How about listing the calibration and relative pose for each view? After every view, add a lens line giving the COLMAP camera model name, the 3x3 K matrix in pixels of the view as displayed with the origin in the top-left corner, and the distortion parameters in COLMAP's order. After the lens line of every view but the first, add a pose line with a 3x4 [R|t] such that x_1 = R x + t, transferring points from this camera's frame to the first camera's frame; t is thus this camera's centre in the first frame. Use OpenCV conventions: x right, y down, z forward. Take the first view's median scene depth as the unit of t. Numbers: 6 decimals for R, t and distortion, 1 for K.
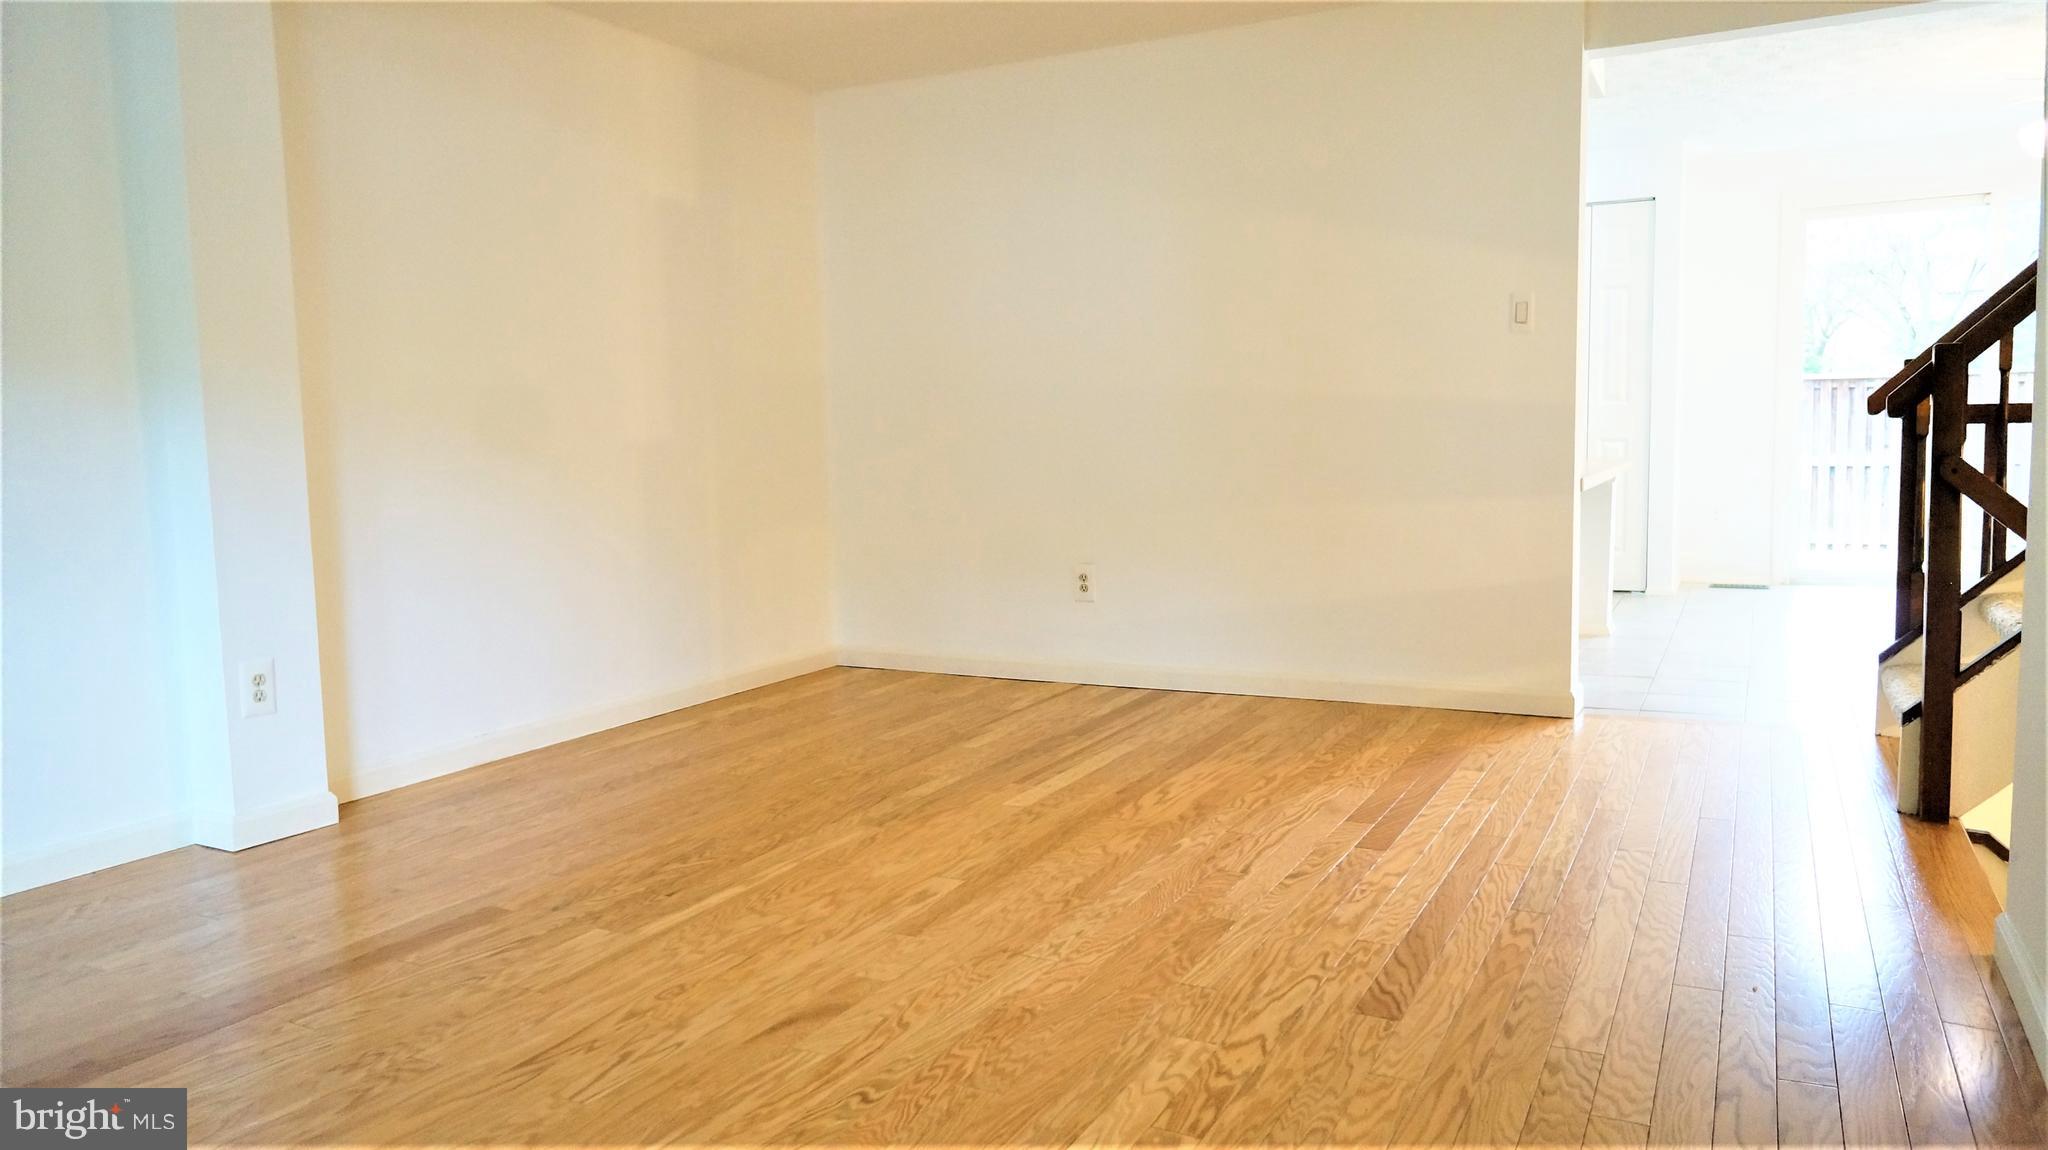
lens RADIAL K [[1401.3, 0, 1019.4], [0, 1401.3, 568.9], [0, 0, 1]] dist [0.001224, 0.001875]
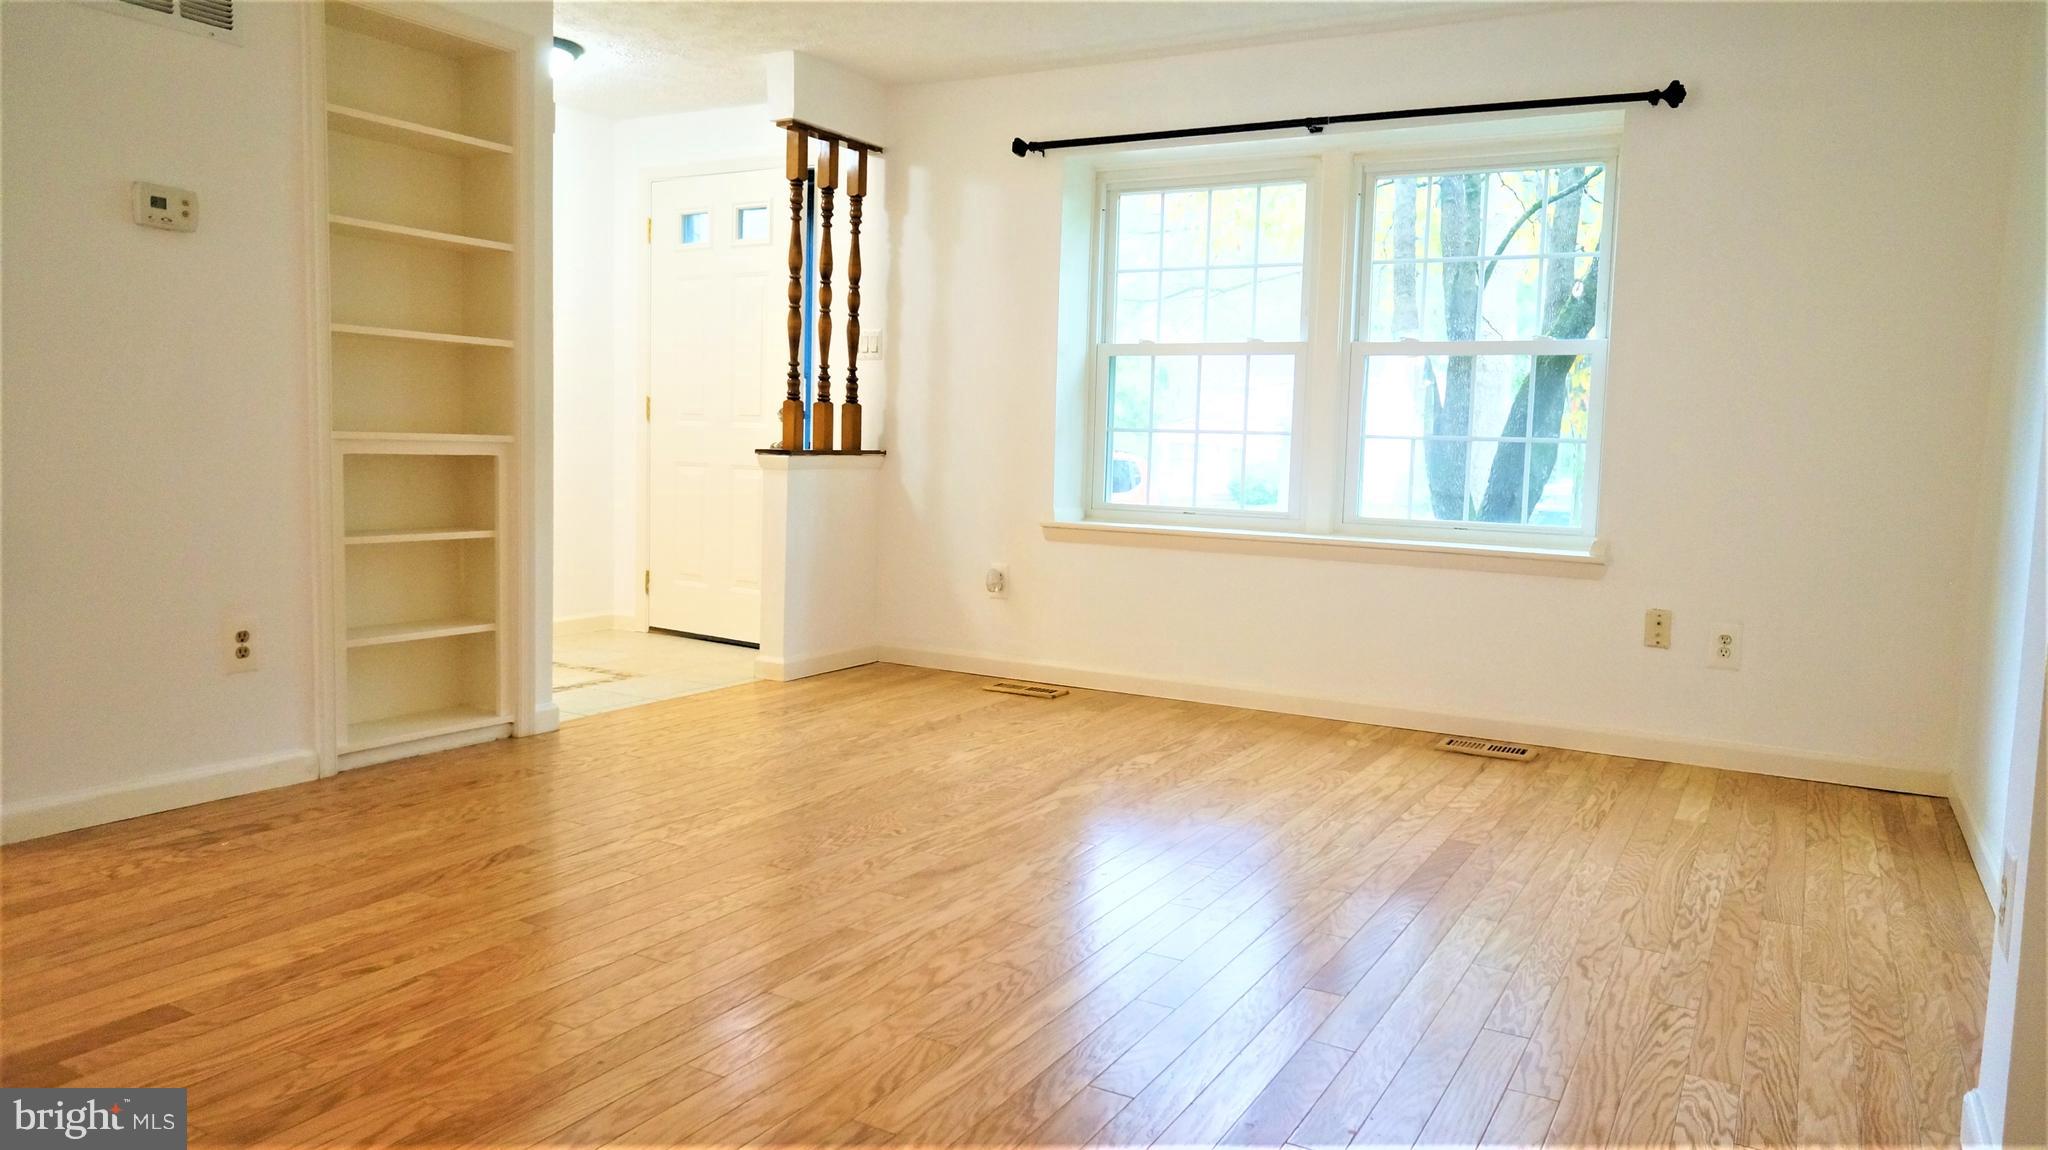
lens RADIAL K [[1401.3, 0, 1023.3], [0, 1401.3, 574.9], [0, 0, 1]] dist [0.001224, 0.001875]
pose [[-0.999629, -0.007066, 0.026288, -0.206776], [-0.001711, 0.980121, 0.198394, -0.169098], [-0.027168, 0.198275, -0.979770, 1.766281]]
